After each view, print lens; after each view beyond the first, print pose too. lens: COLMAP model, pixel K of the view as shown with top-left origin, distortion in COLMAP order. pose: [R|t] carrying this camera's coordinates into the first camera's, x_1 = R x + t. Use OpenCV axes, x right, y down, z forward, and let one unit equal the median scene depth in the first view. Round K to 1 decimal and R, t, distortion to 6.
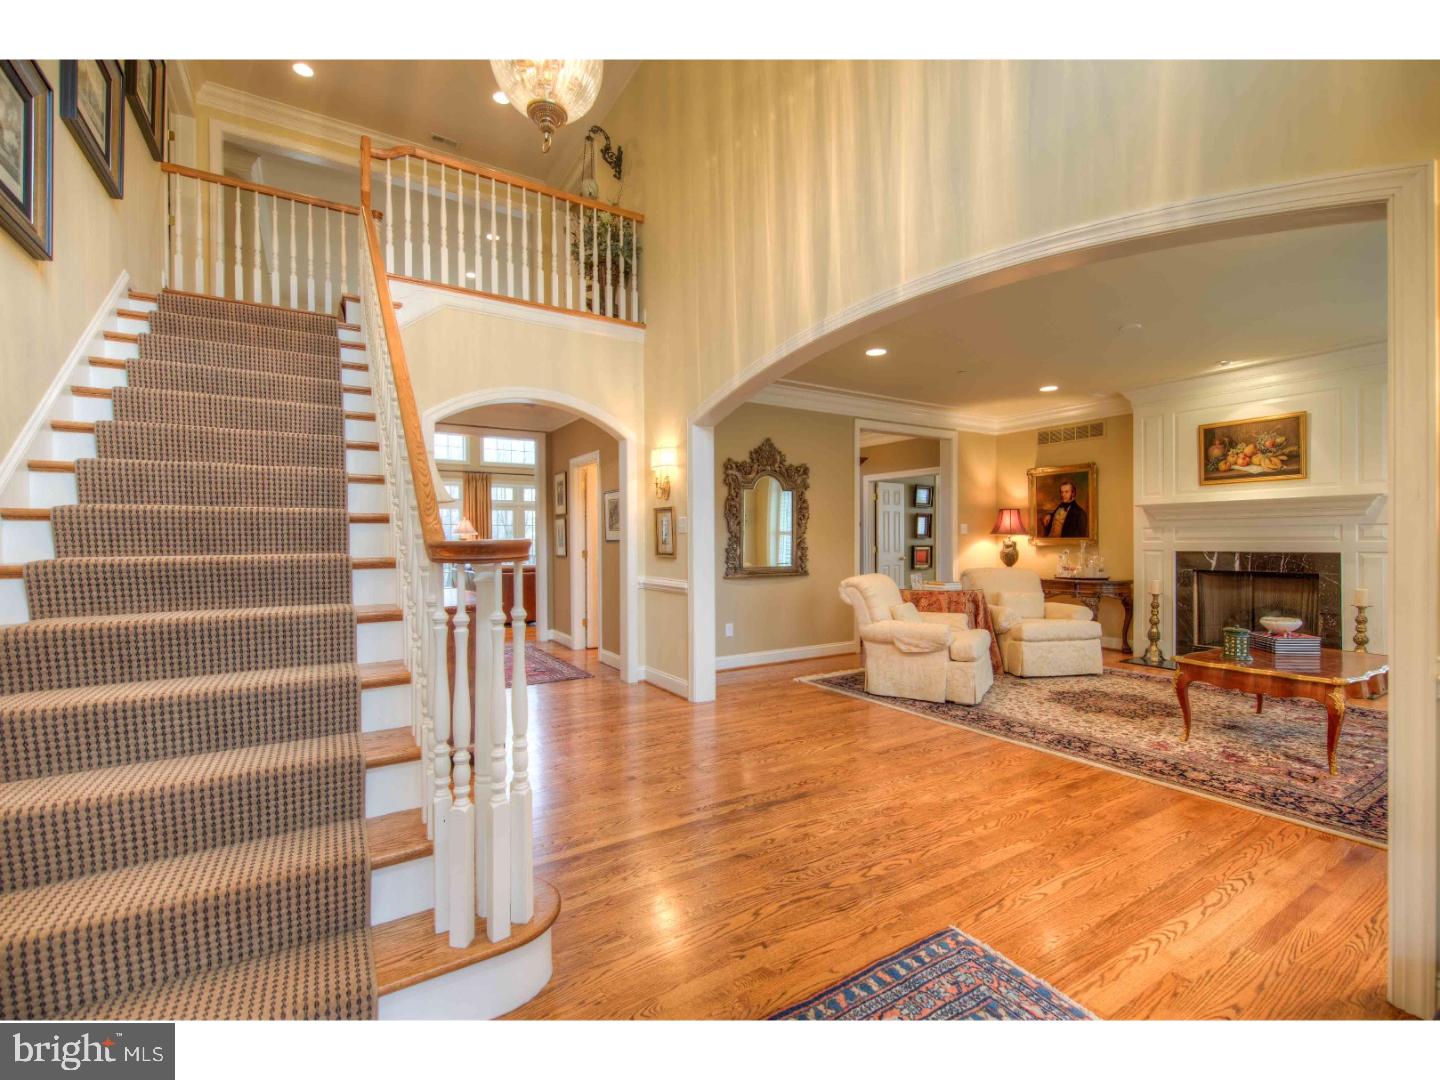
lens RADIAL K [[624.2, 0, 721.8], [0, 624.2, 542.9], [0, 0, 1]] dist [0.004513, -0.000153]
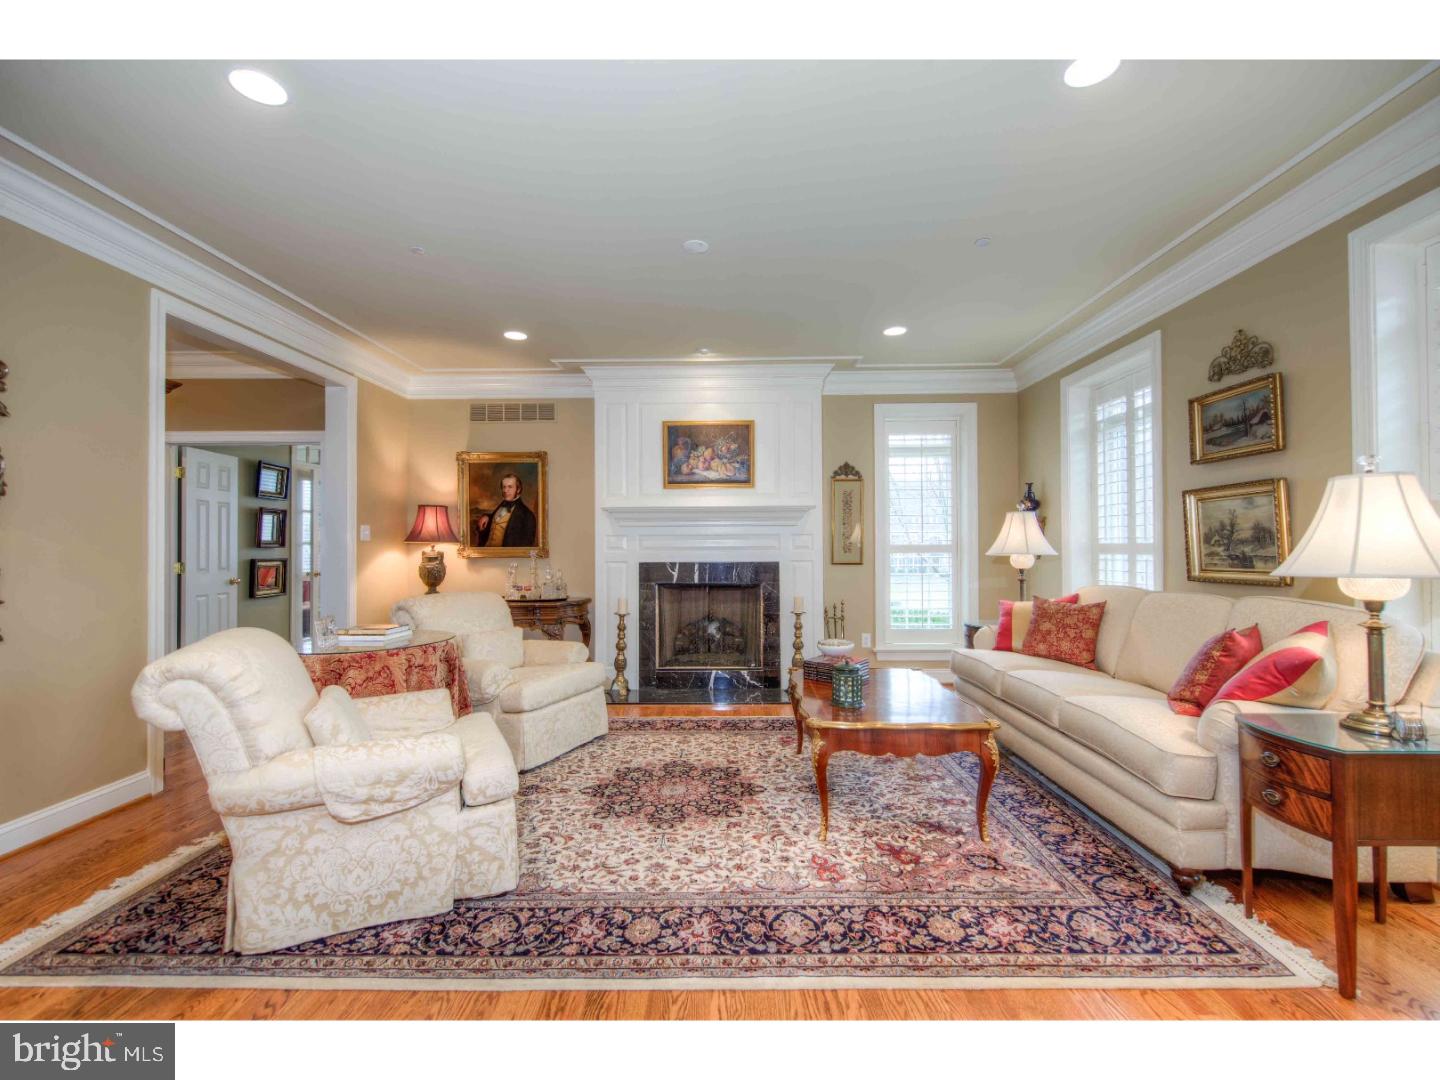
lens RADIAL K [[624.2, 0, 718.3], [0, 624.2, 546.2], [0, 0, 1]] dist [0.004513, -0.000153]
pose [[0.544959, 0.003825, 0.838454, 0.064295], [0.005433, 0.999952, -0.008093, -0.002223], [-0.838445, 0.008965, 0.544912, 0.473946]]
